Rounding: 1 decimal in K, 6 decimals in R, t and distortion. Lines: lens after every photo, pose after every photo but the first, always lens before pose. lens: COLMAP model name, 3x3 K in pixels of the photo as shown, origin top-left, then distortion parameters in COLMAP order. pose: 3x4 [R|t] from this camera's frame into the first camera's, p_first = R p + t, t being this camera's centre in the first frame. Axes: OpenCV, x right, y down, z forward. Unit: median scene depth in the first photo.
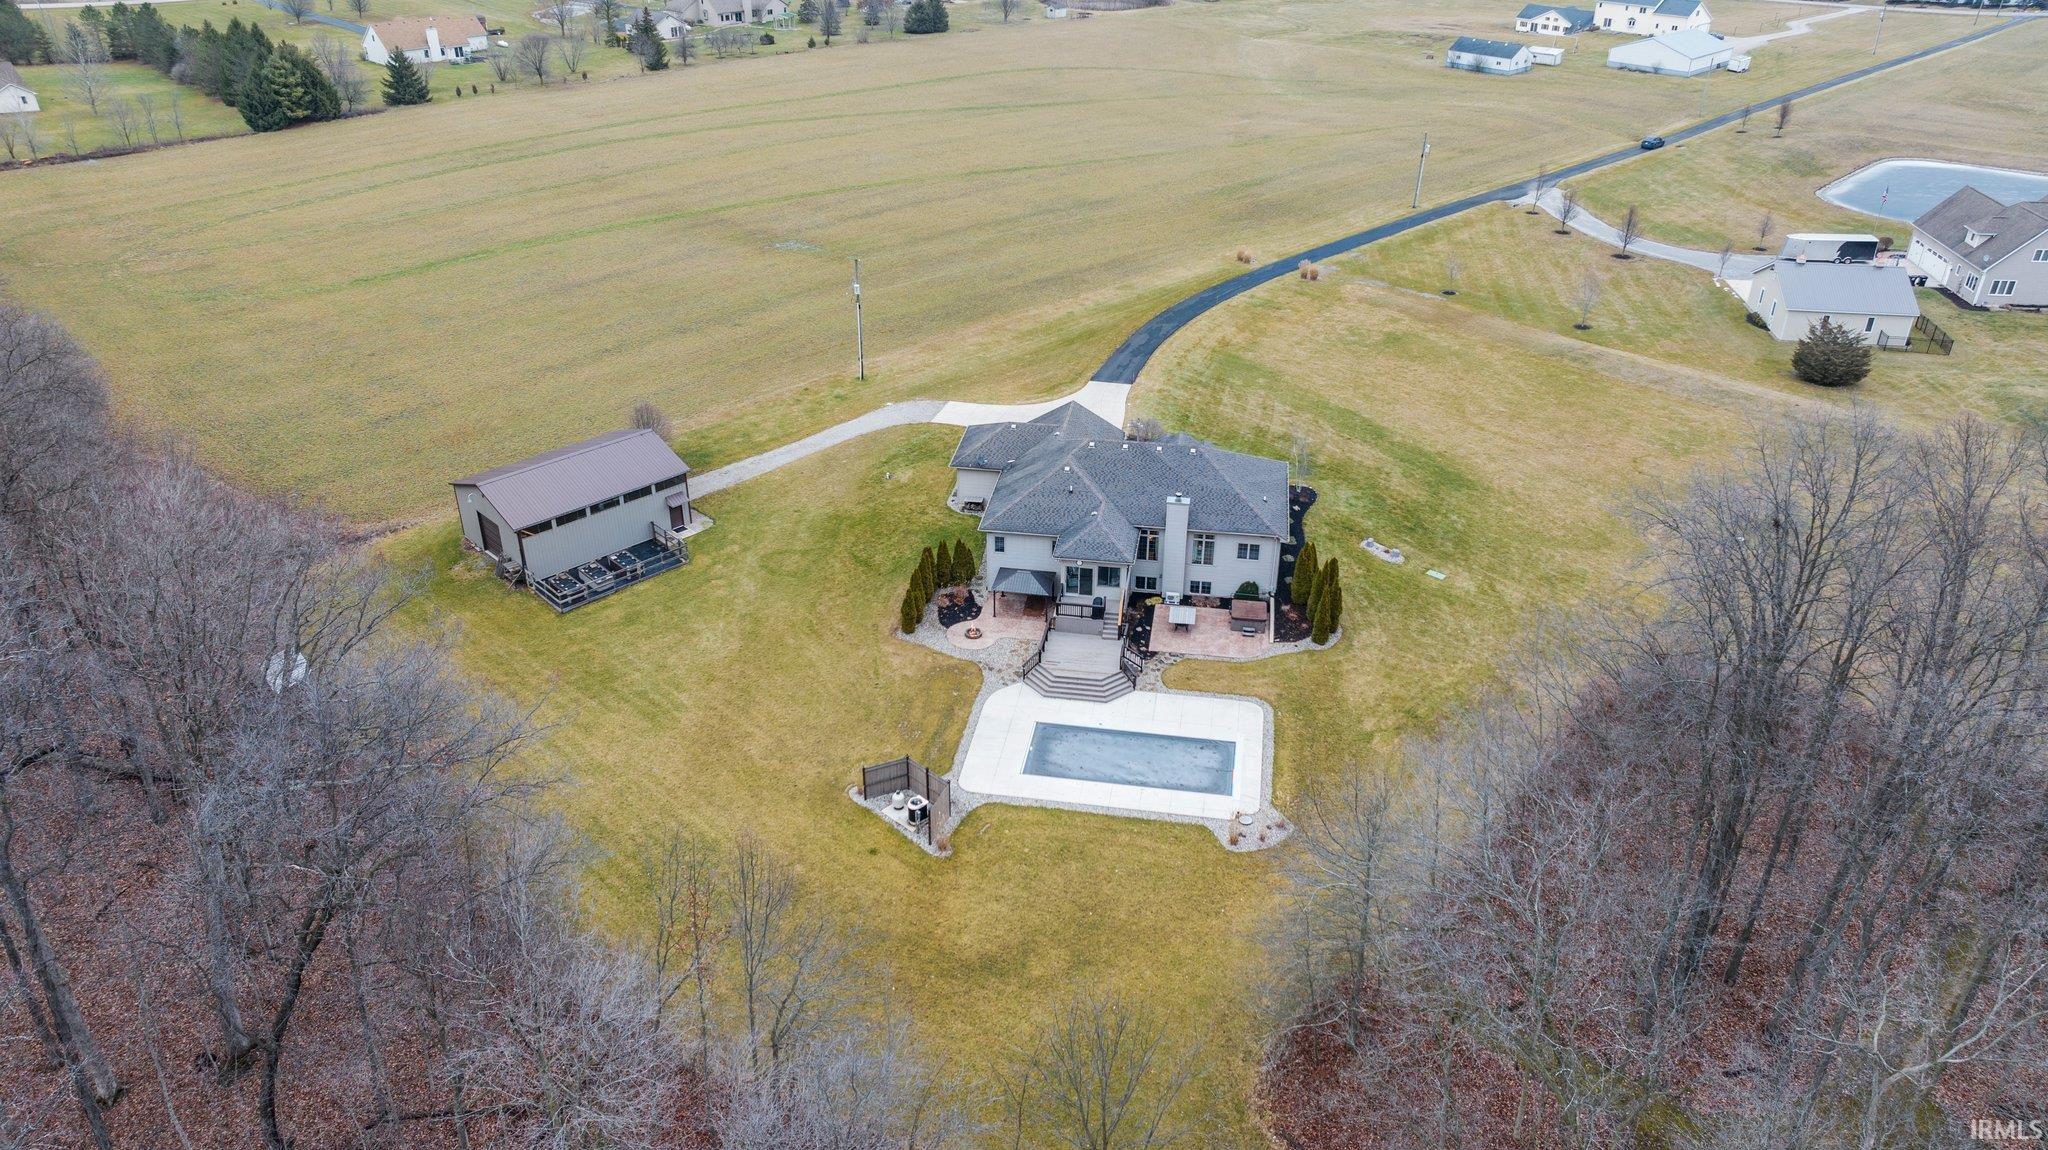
lens RADIAL K [[1453.4, 0, 1022.6], [0, 1453.4, 575.8], [0, 0, 1]] dist [-0.026360, 0.000495]
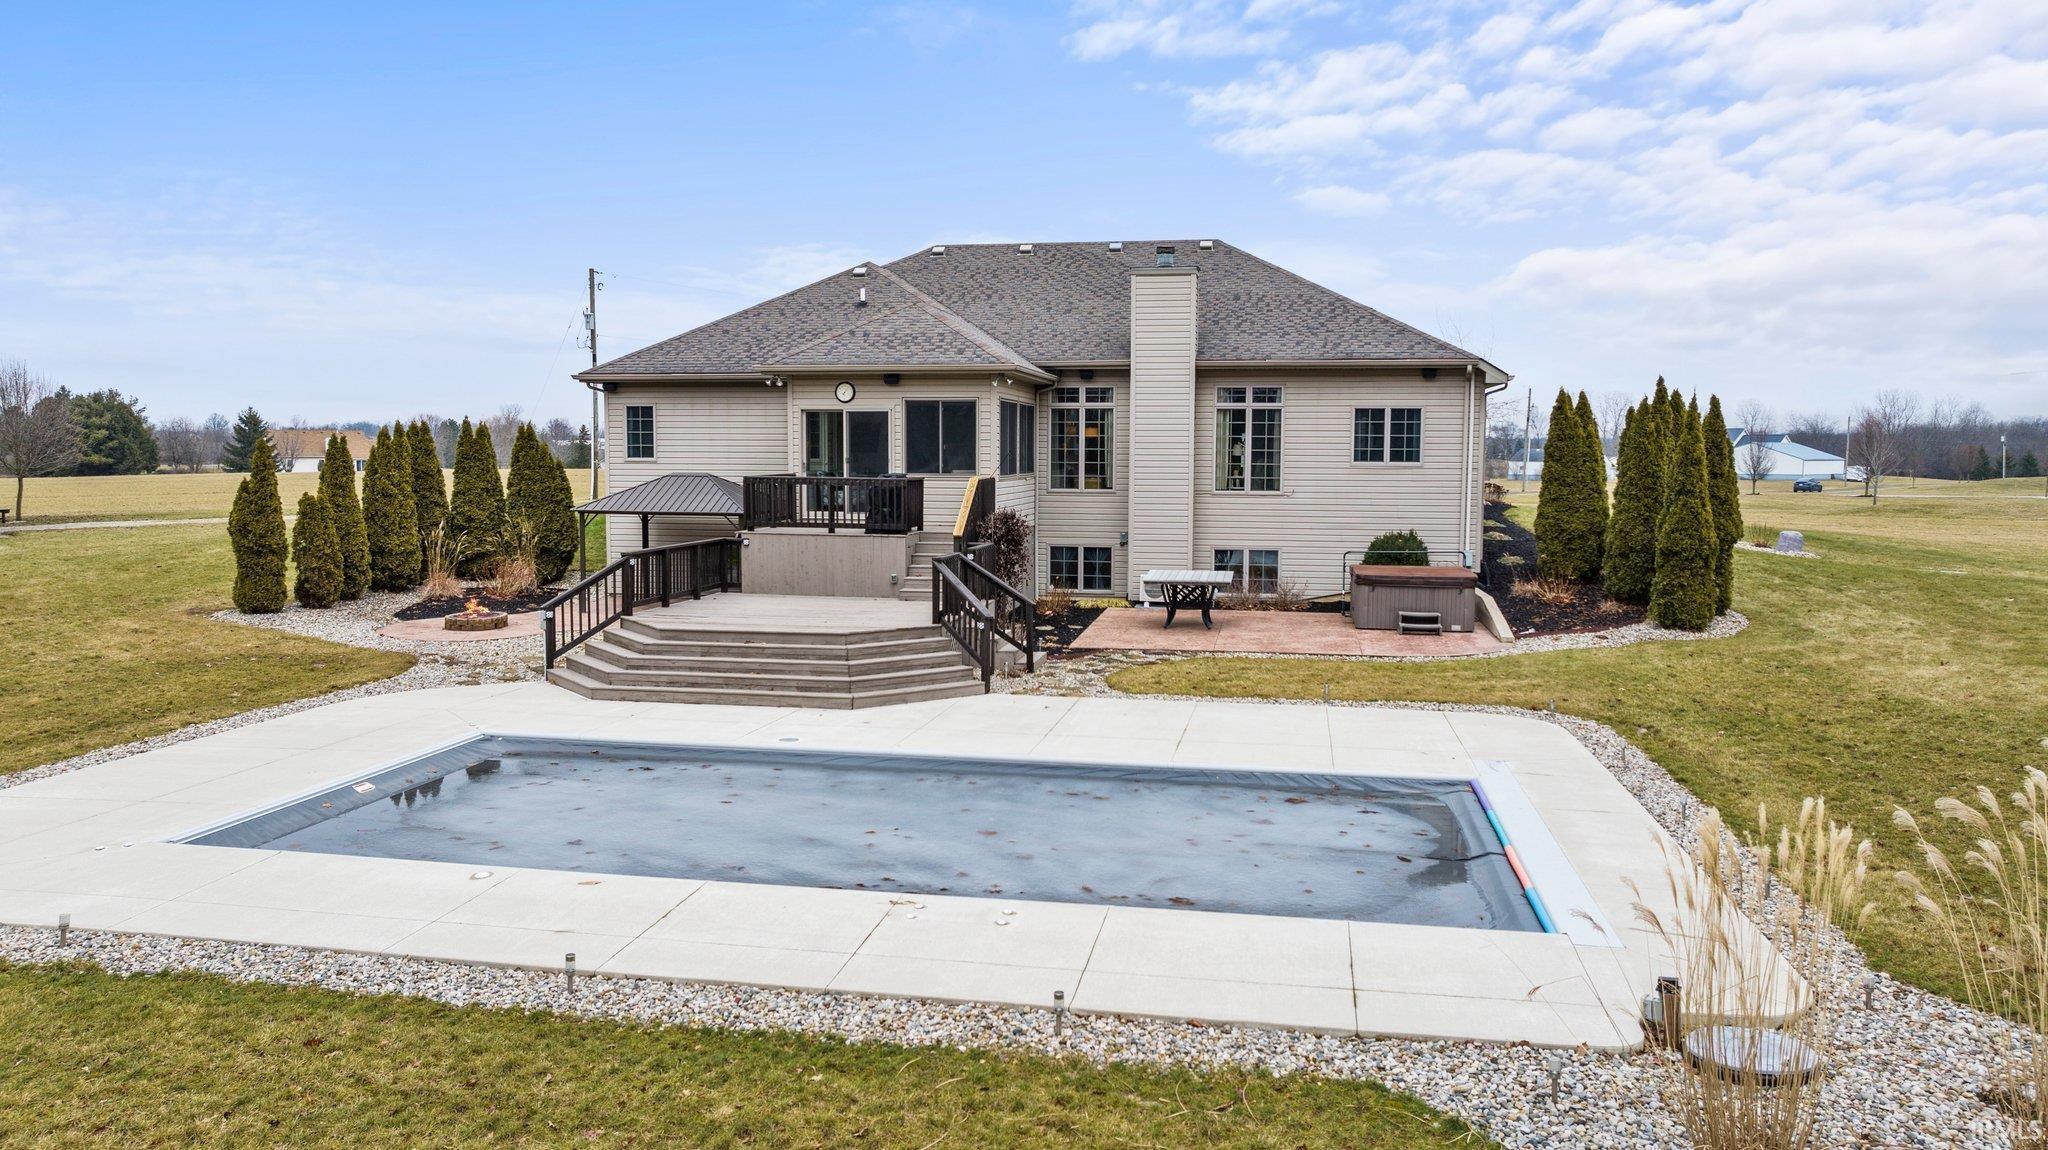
lens RADIAL K [[1453.4, 0, 1023.2], [0, 1453.4, 564.9], [0, 0, 1]] dist [-0.026360, 0.000495]
pose [[0.999726, 0.004749, -0.022926, 0.081039], [-0.013947, 0.907308, -0.420236, 0.146303], [0.018806, 0.420441, 0.907125, 0.711464]]
